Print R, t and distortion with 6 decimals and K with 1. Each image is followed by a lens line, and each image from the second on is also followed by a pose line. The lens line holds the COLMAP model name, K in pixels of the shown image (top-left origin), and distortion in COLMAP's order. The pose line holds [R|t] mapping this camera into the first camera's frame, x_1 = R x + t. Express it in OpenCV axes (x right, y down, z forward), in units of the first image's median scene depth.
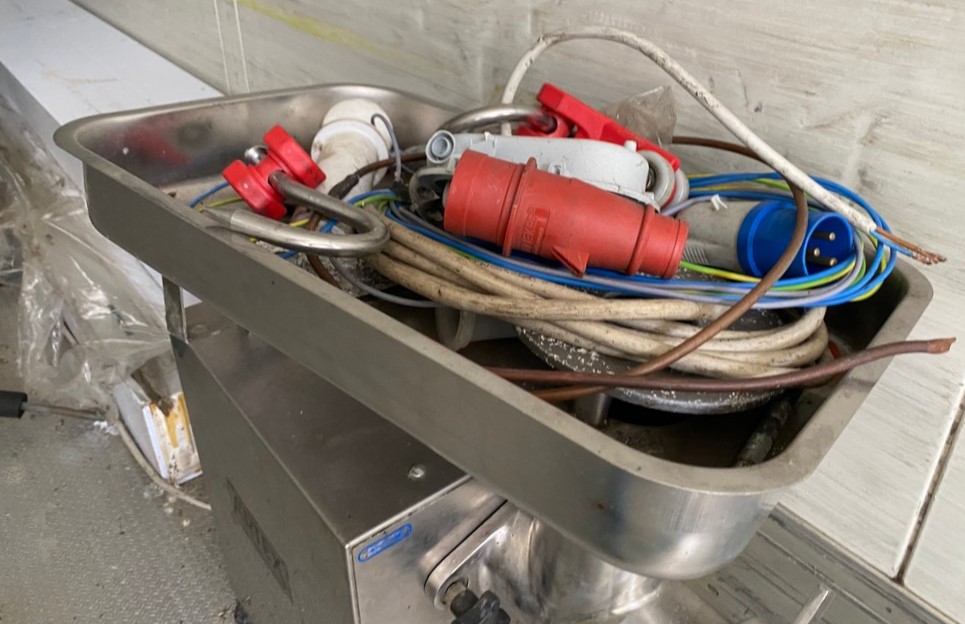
lens RADIAL K [[740.5, 0, 485.2], [0, 740.5, 285.3], [0, 0, 1]] dist [-0.003135, -0.002521]
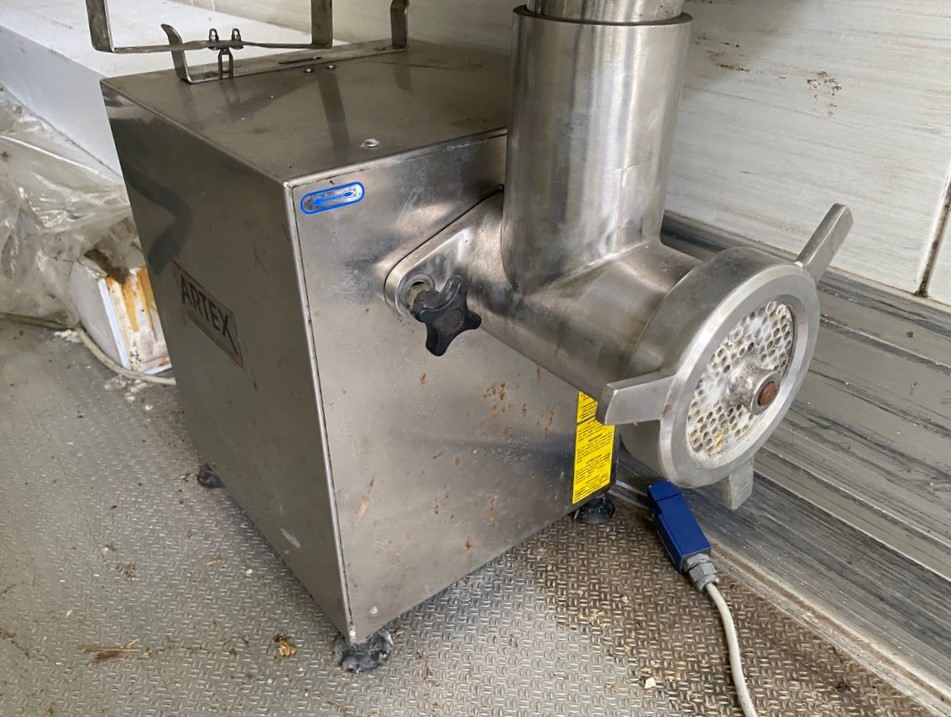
lens RADIAL K [[743.8, 0, 476.8], [0, 743.8, 362.4], [0, 0, 1]] dist [-0.006354, -0.001500]
pose [[0.999851, -0.017135, -0.002070, 0.015180], [0.017187, 0.999454, 0.028234, 0.244331], [0.001585, -0.028265, 0.999599, 0.059669]]
